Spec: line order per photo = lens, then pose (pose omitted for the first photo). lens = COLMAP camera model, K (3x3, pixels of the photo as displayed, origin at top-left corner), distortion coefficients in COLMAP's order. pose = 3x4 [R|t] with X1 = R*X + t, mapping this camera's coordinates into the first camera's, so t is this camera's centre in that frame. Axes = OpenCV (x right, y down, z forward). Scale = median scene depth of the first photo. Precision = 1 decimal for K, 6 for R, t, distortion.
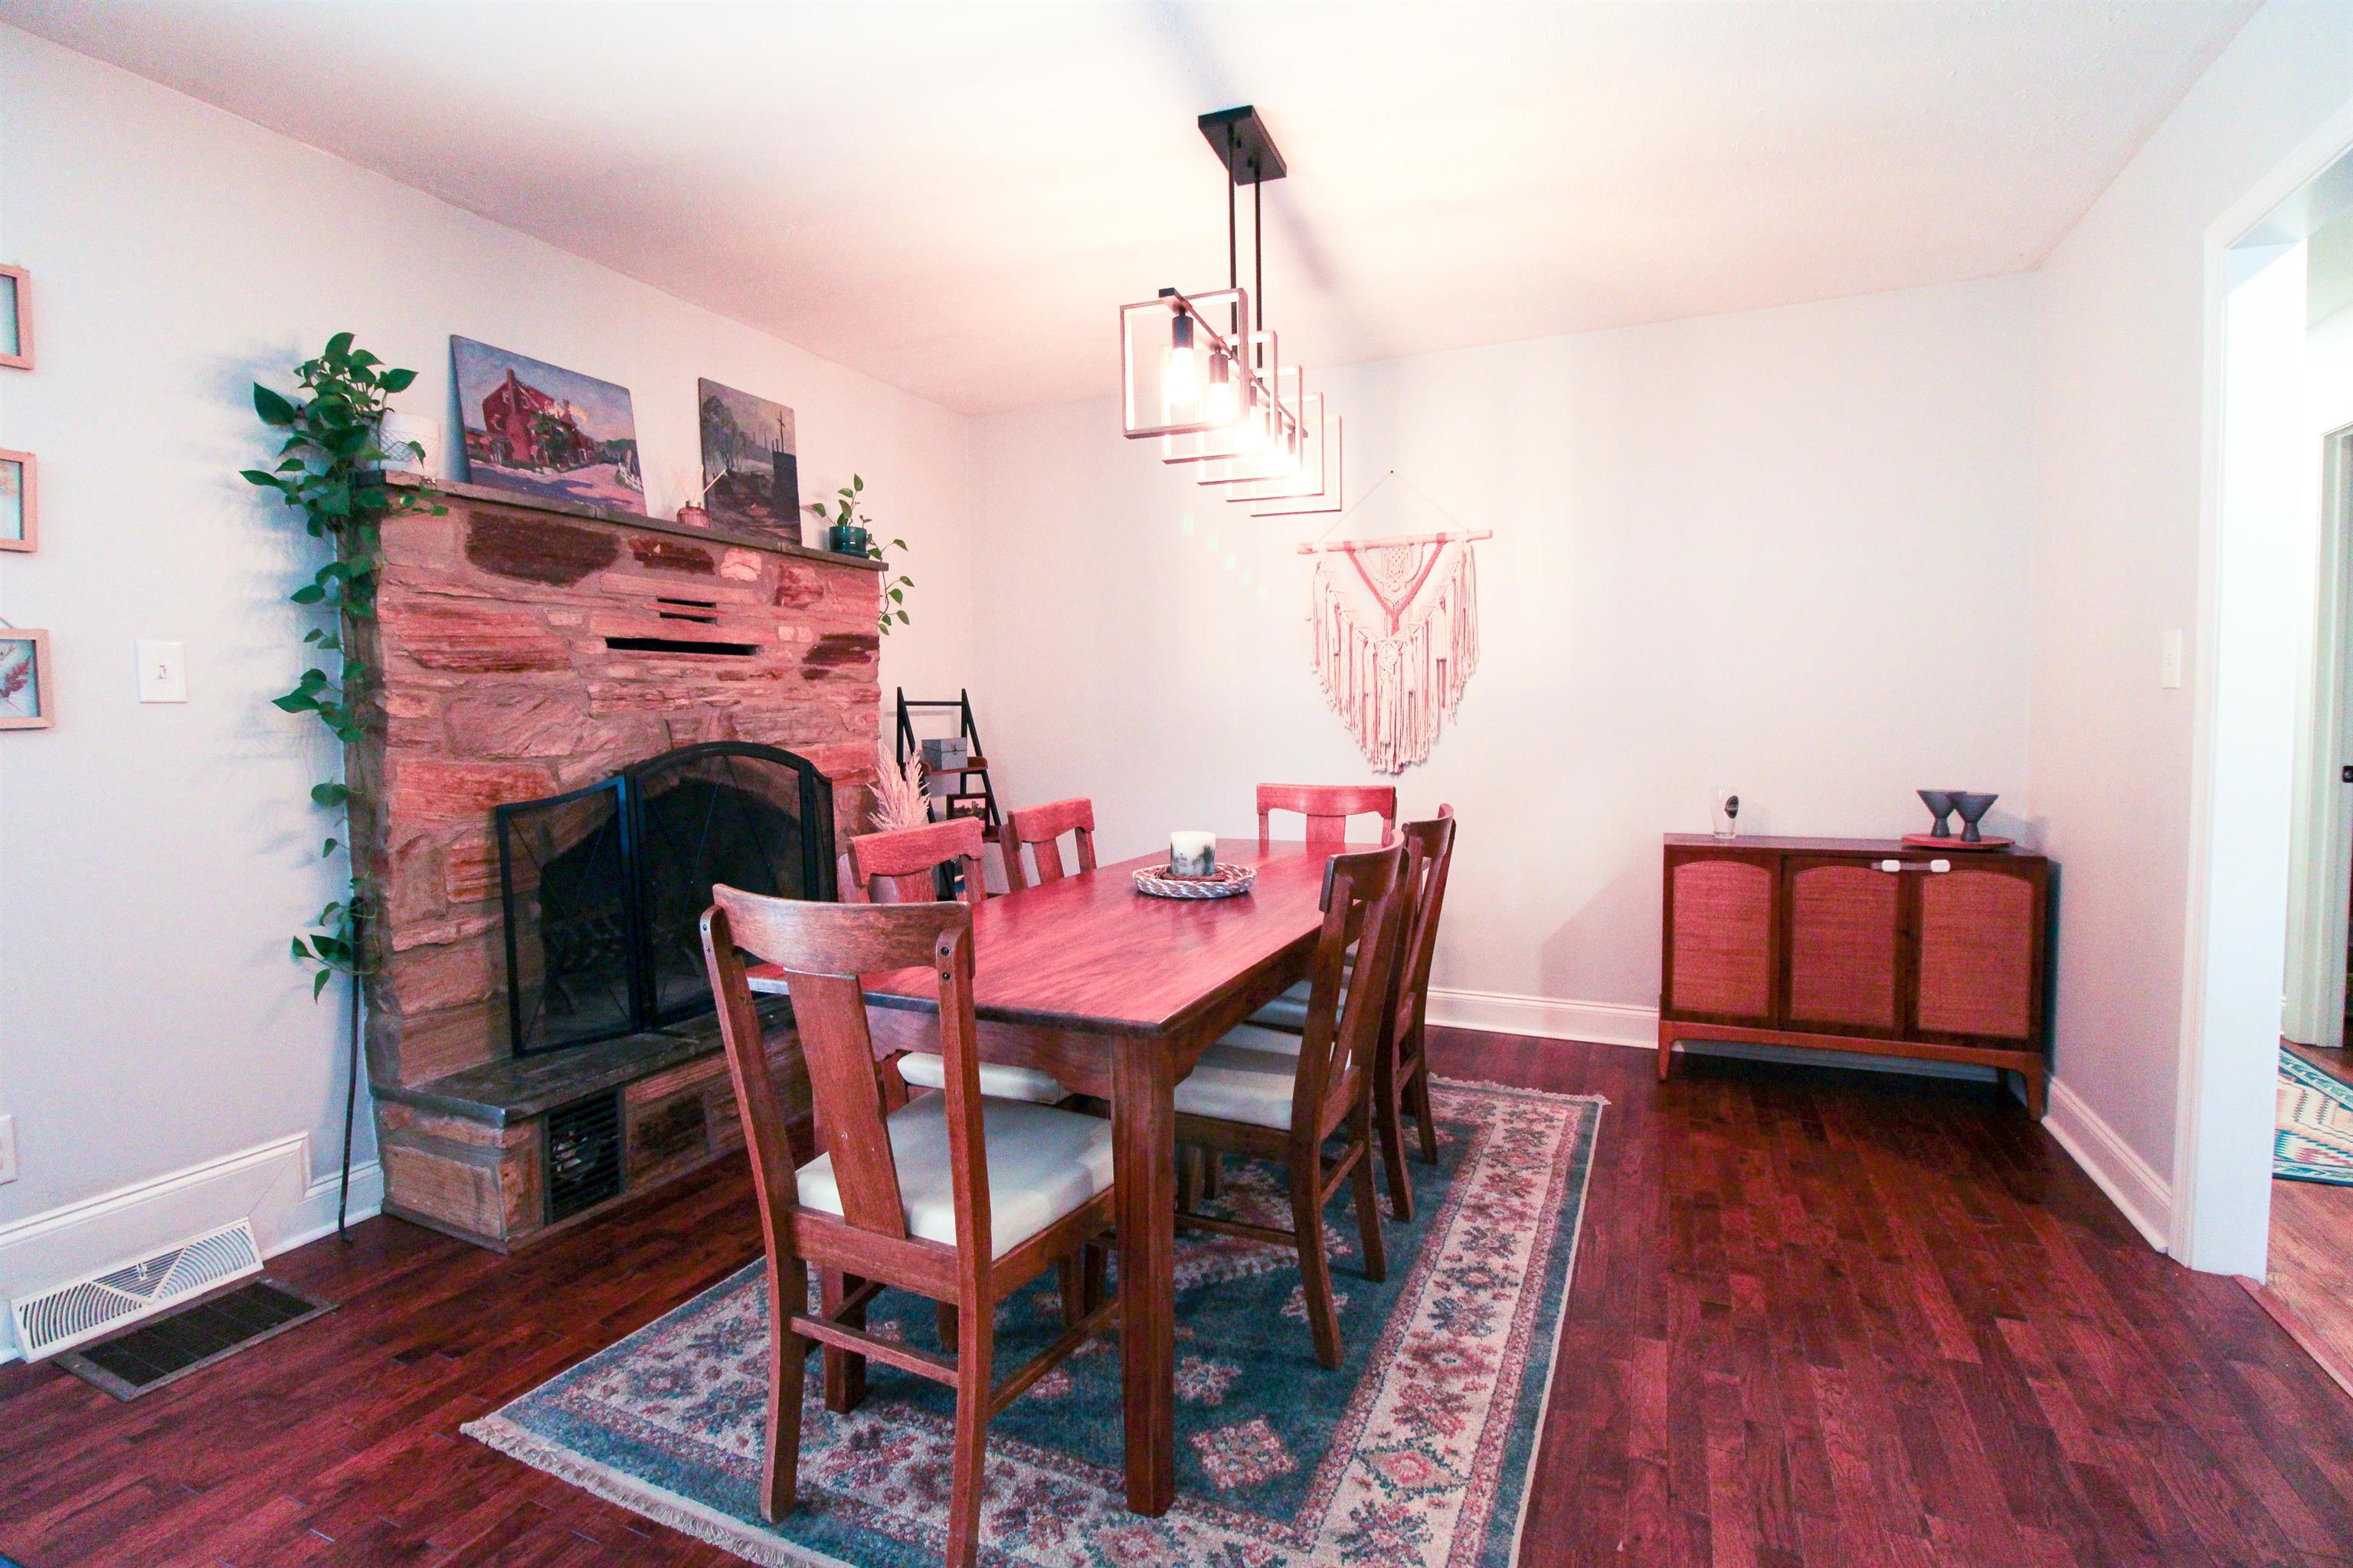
lens RADIAL K [[1098.1, 0, 1202.2], [0, 1098.1, 773.1], [0, 0, 1]] dist [-0.000063, -0.013735]
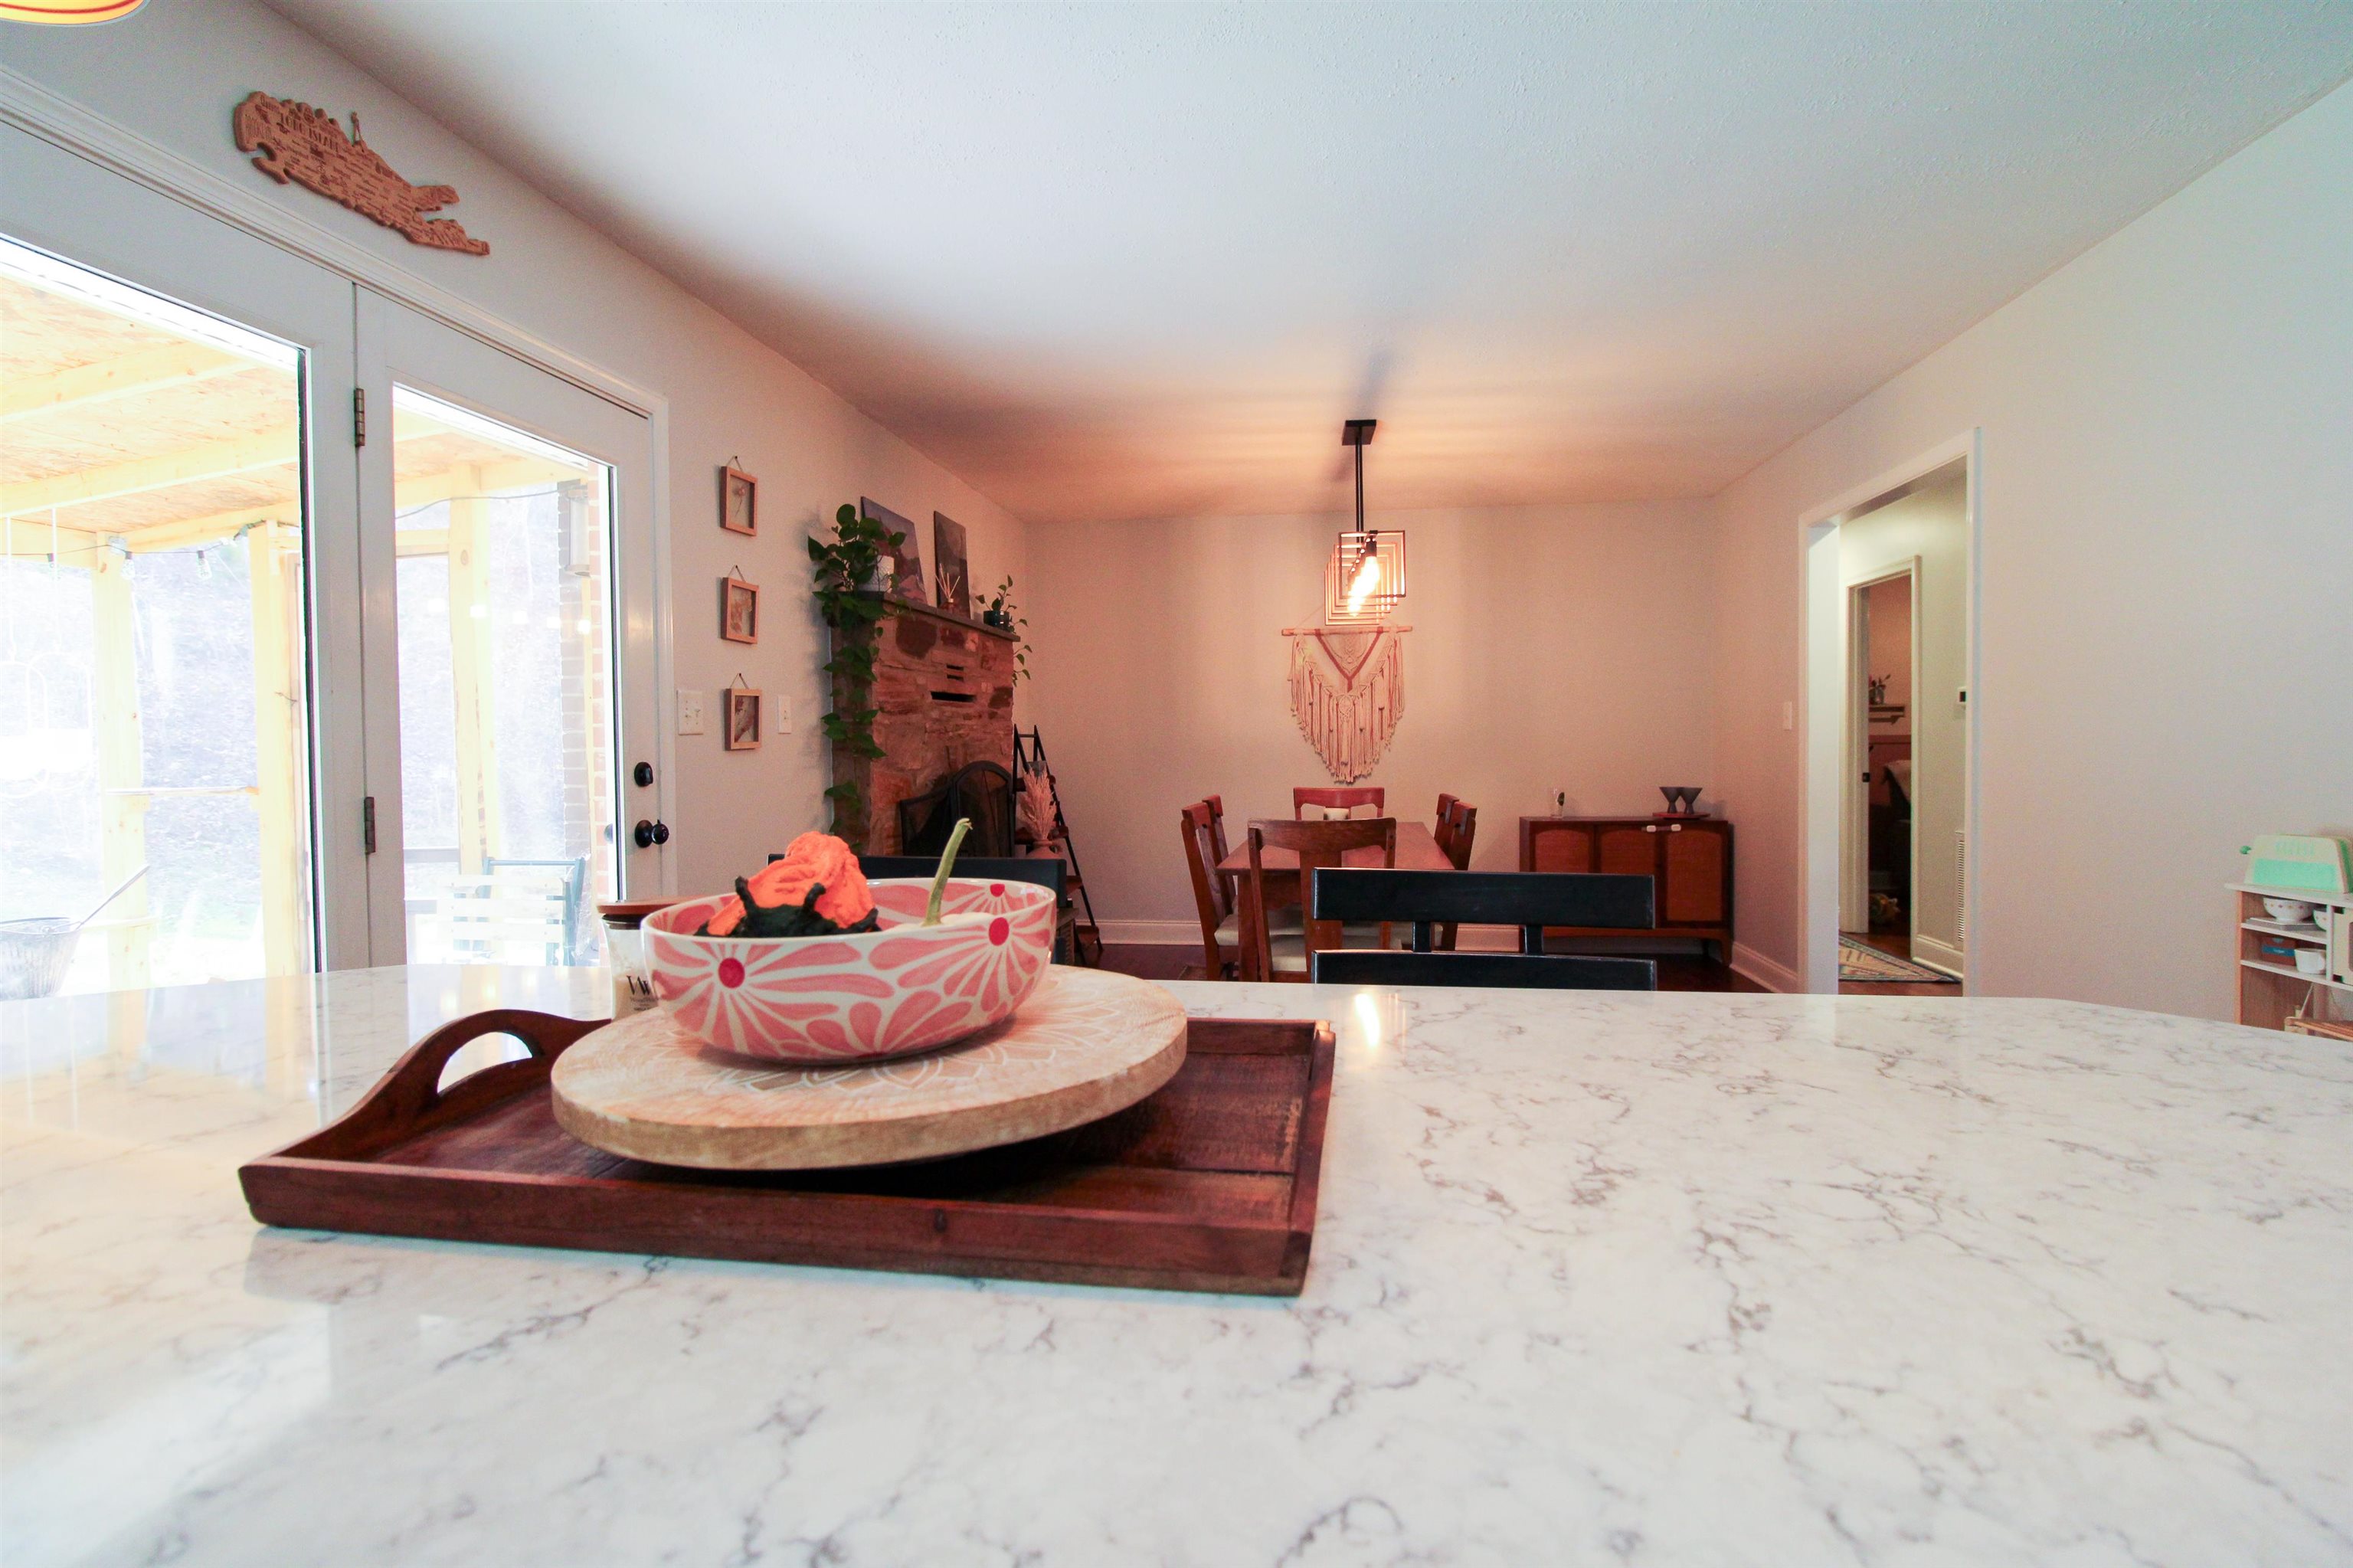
lens RADIAL K [[1098.1, 0, 1196.7], [0, 1098.1, 768.8], [0, 0, 1]] dist [-0.000063, -0.013735]
pose [[0.964656, -0.004605, 0.263472, -0.534427], [0.013446, 0.999405, -0.031760, 0.033295], [-0.263169, 0.034180, 0.964144, -0.510337]]
